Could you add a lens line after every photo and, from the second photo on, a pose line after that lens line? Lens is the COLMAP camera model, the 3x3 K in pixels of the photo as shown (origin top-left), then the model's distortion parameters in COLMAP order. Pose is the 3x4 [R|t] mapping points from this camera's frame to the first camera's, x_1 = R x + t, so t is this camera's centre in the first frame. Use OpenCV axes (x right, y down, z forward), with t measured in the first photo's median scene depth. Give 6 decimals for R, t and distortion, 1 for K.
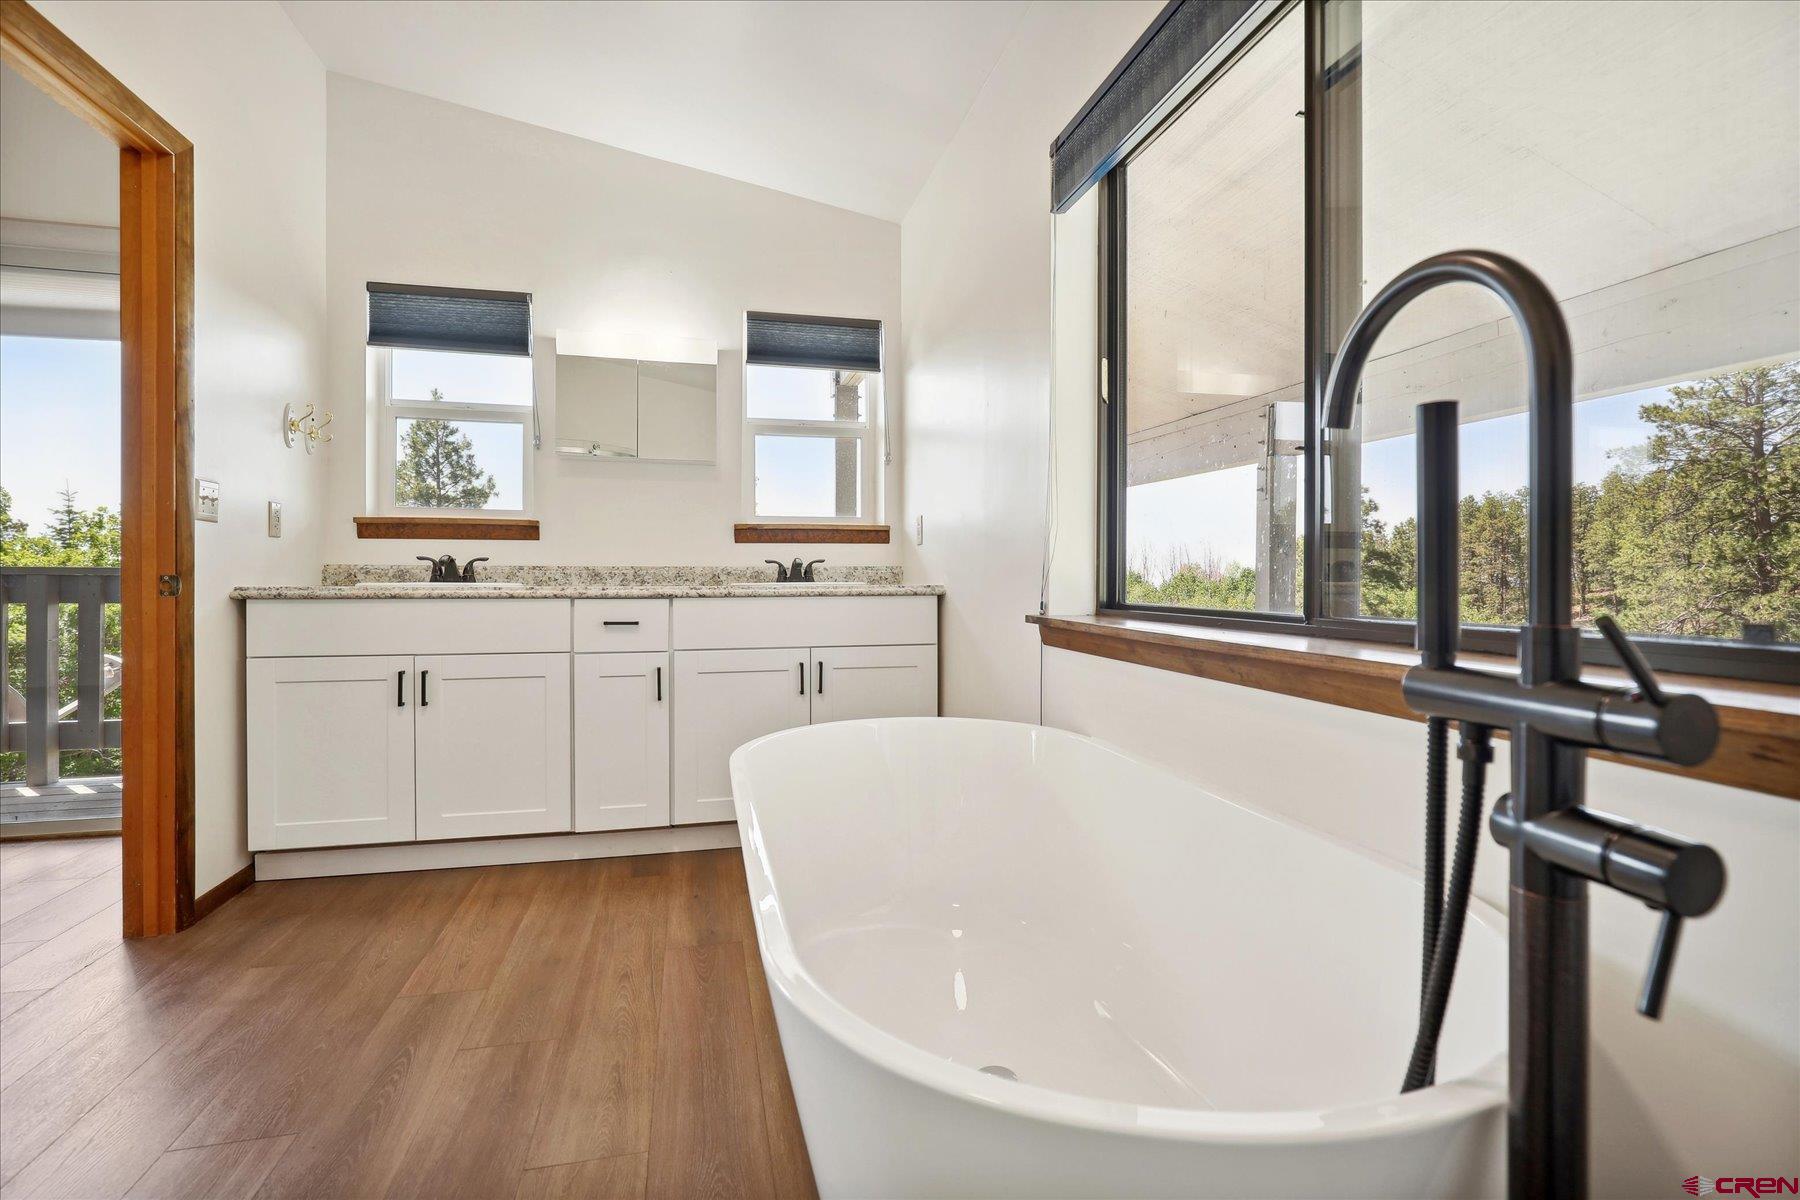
lens RADIAL K [[829.9, 0, 886.9], [0, 829.9, 588.1], [0, 0, 1]] dist [-0.001176, -0.000523]
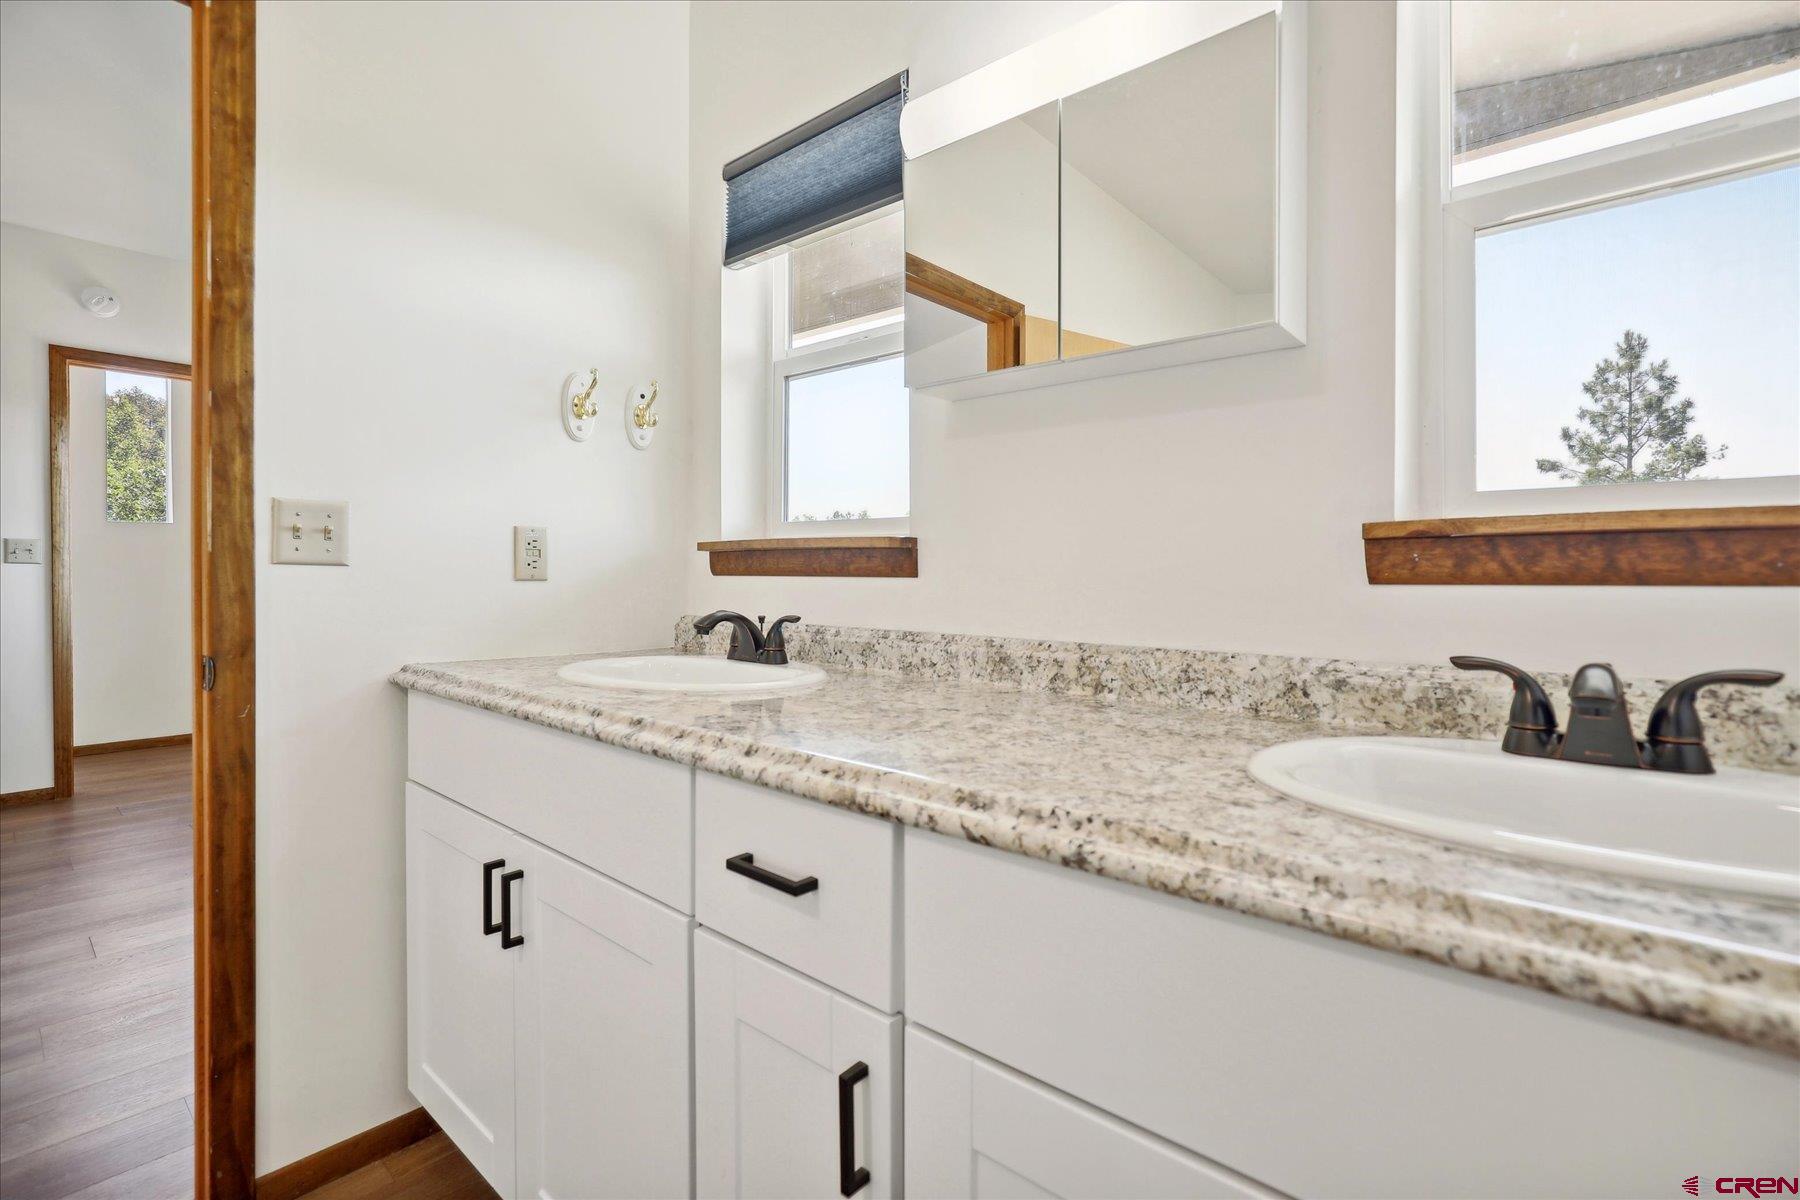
lens RADIAL K [[829.9, 0, 910.4], [0, 829.9, 573.5], [0, 0, 1]] dist [-0.001176, -0.000523]
pose [[0.574349, 0.002980, -0.818605, -0.031829], [-0.012665, 0.999906, -0.005246, -0.057192], [0.818513, 0.013381, 0.574333, 0.720602]]
